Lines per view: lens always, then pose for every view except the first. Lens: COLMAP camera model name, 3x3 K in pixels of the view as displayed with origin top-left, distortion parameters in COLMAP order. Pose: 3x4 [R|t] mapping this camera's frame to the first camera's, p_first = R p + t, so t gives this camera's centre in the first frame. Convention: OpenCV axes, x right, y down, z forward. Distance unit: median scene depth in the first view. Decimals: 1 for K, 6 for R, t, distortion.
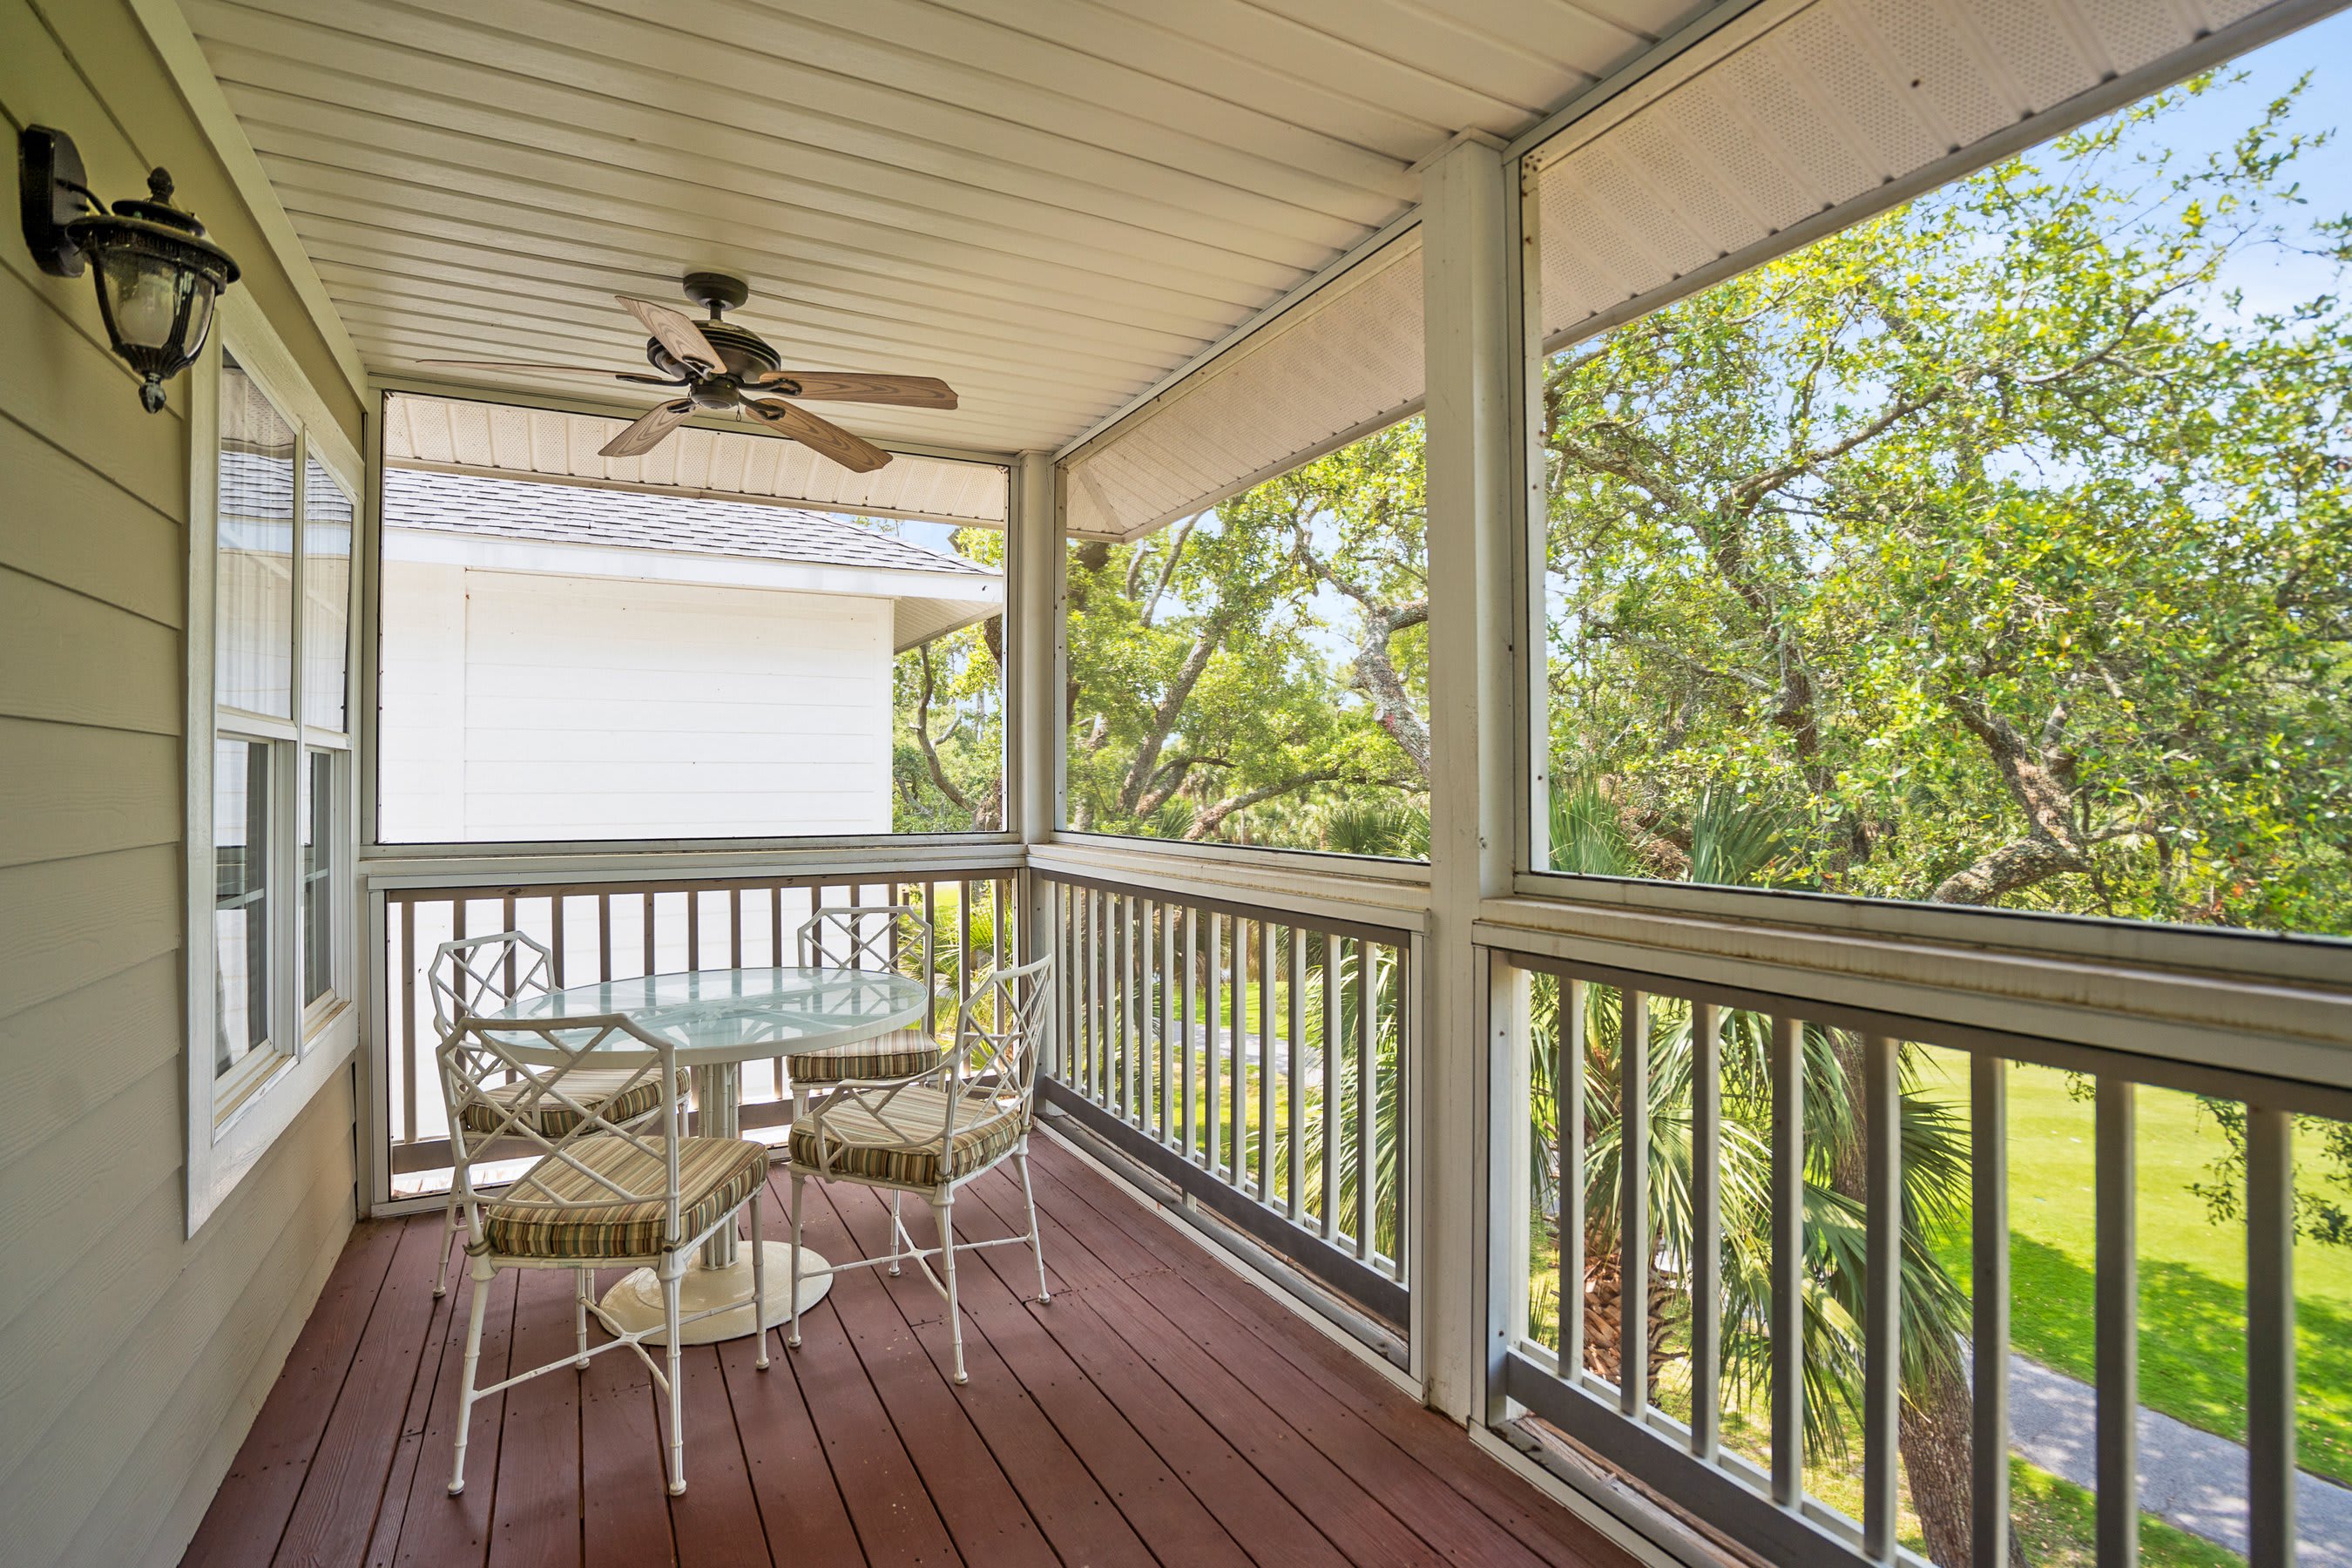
lens RADIAL K [[1091.5, 0, 1160.6], [0, 1091.5, 772.4], [0, 0, 1]] dist [-0.004708, 0.006405]
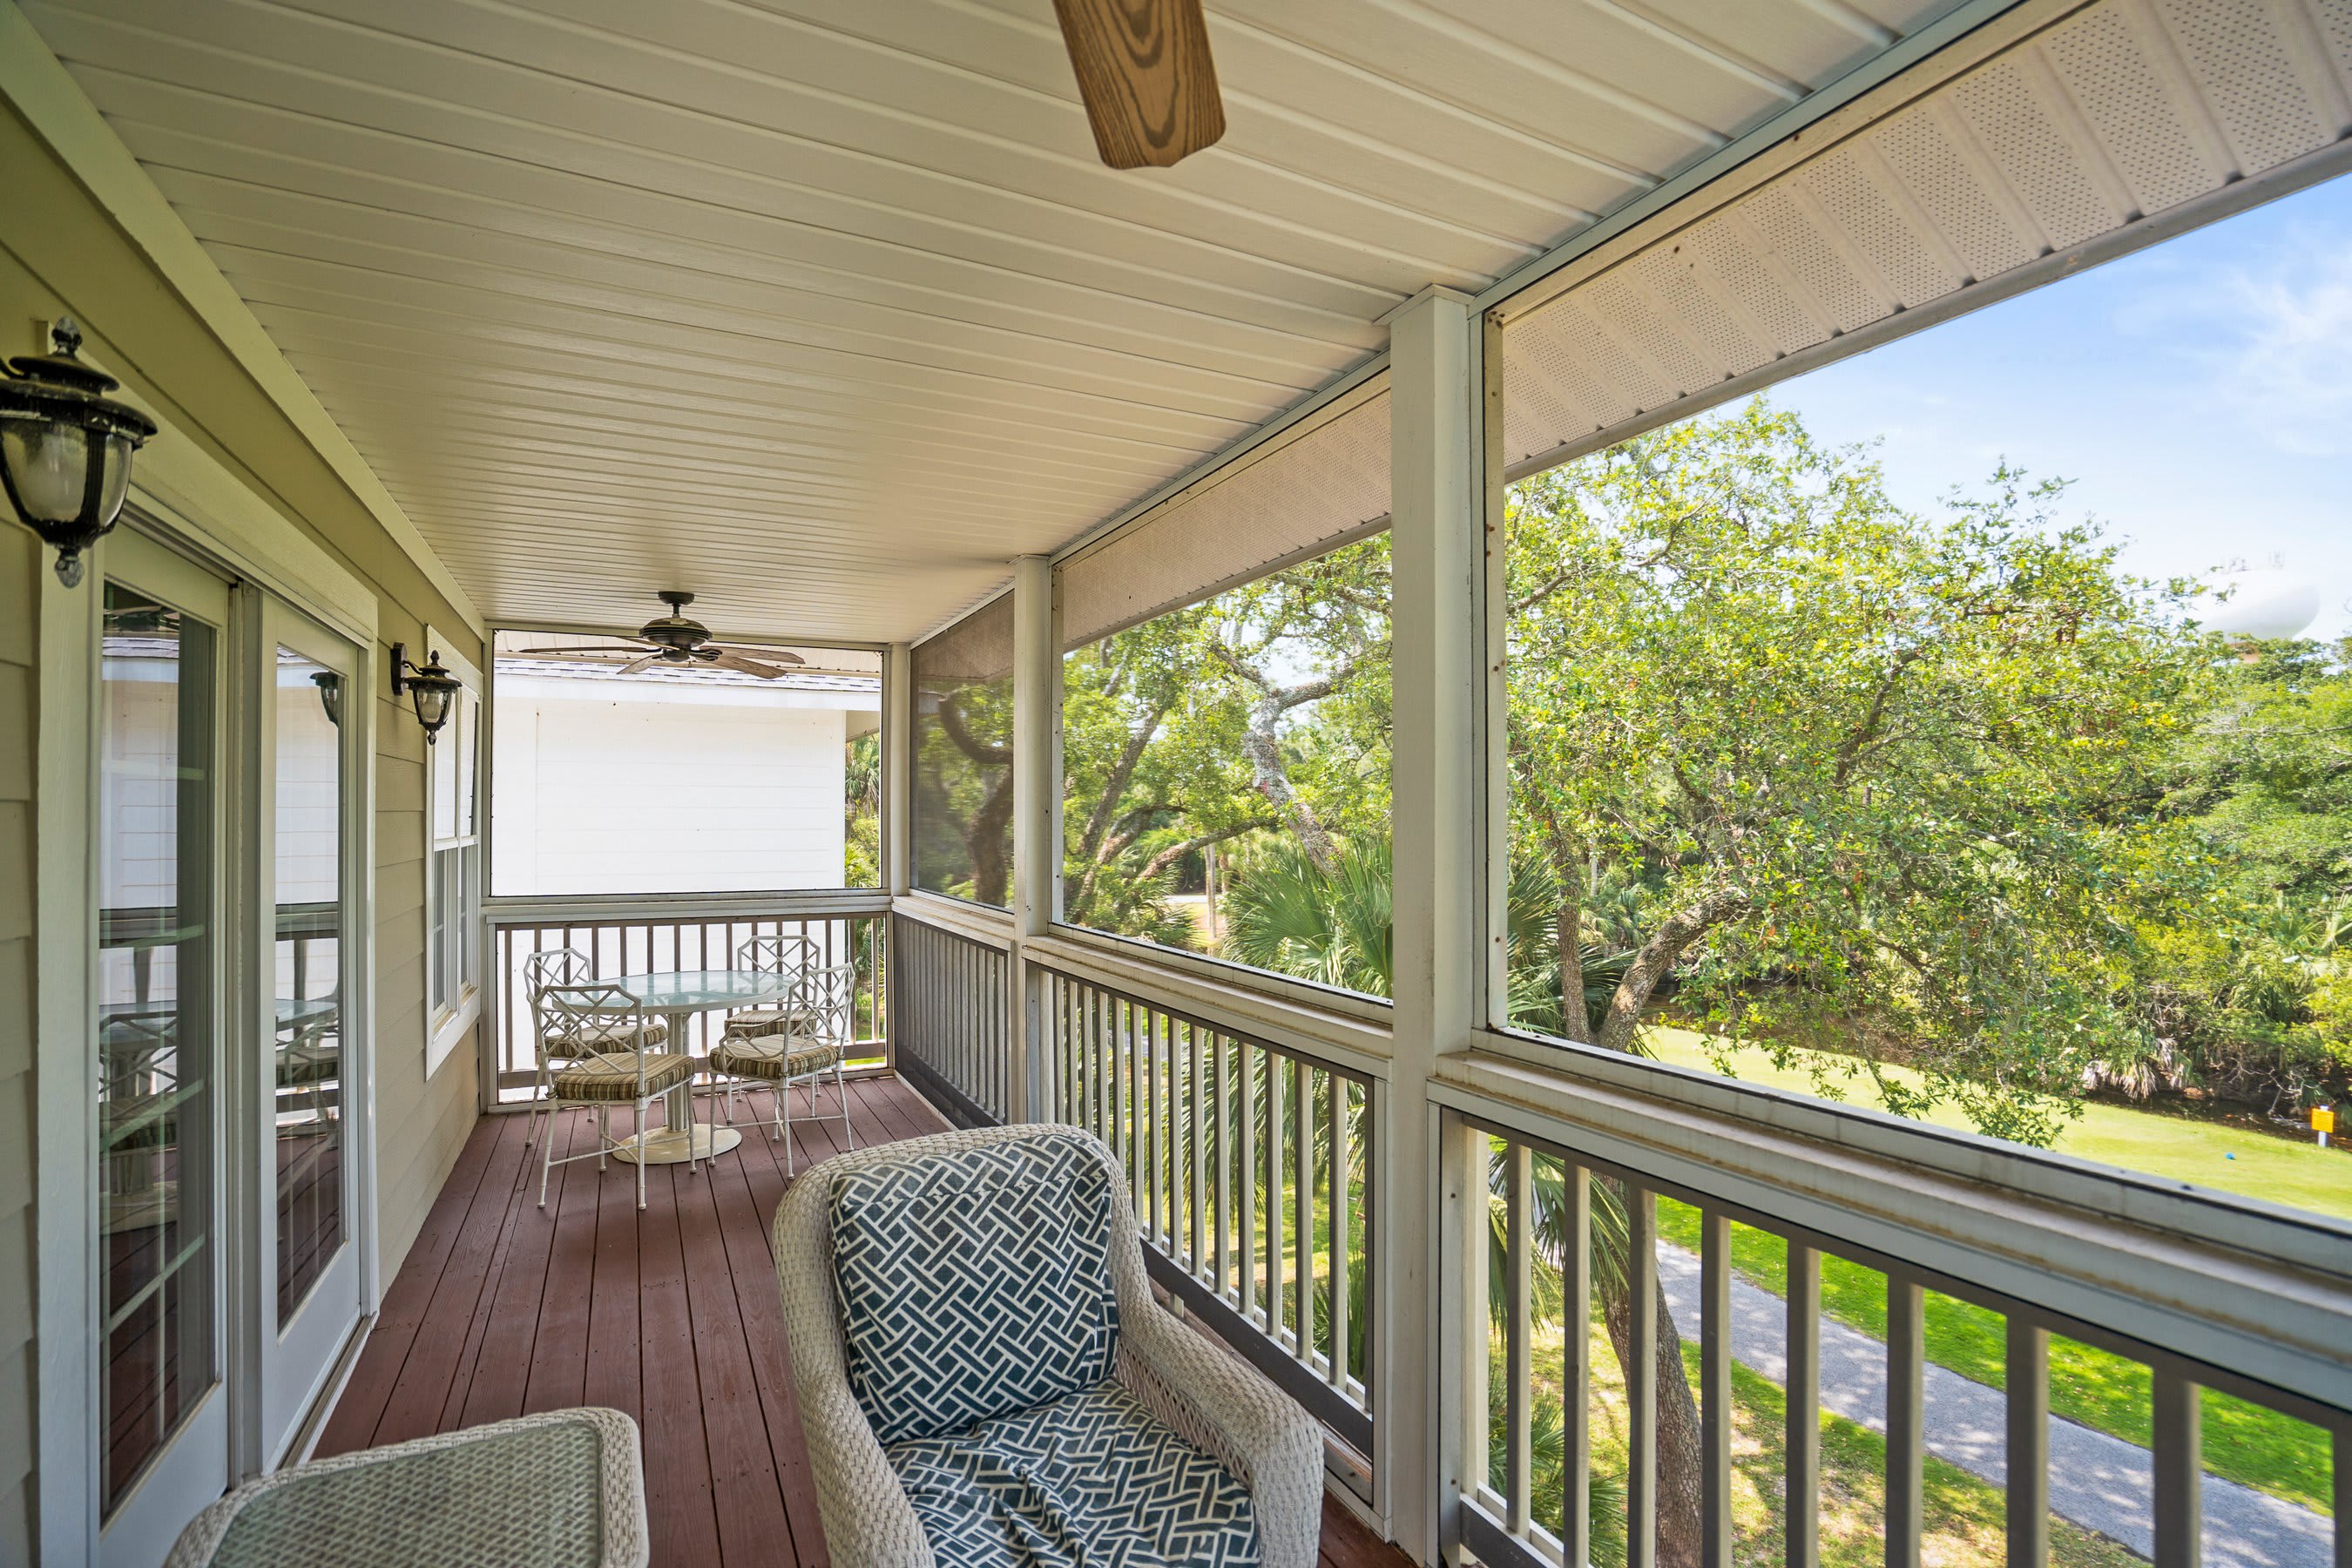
lens RADIAL K [[1091.5, 0, 1179.0], [0, 1091.5, 804.0], [0, 0, 1]] dist [-0.004708, 0.006405]
pose [[0.999590, 0.002504, -0.028514, 0.403738], [-0.002402, 0.999991, 0.003627, -0.087665], [0.028522, -0.003557, 0.999587, -0.668514]]
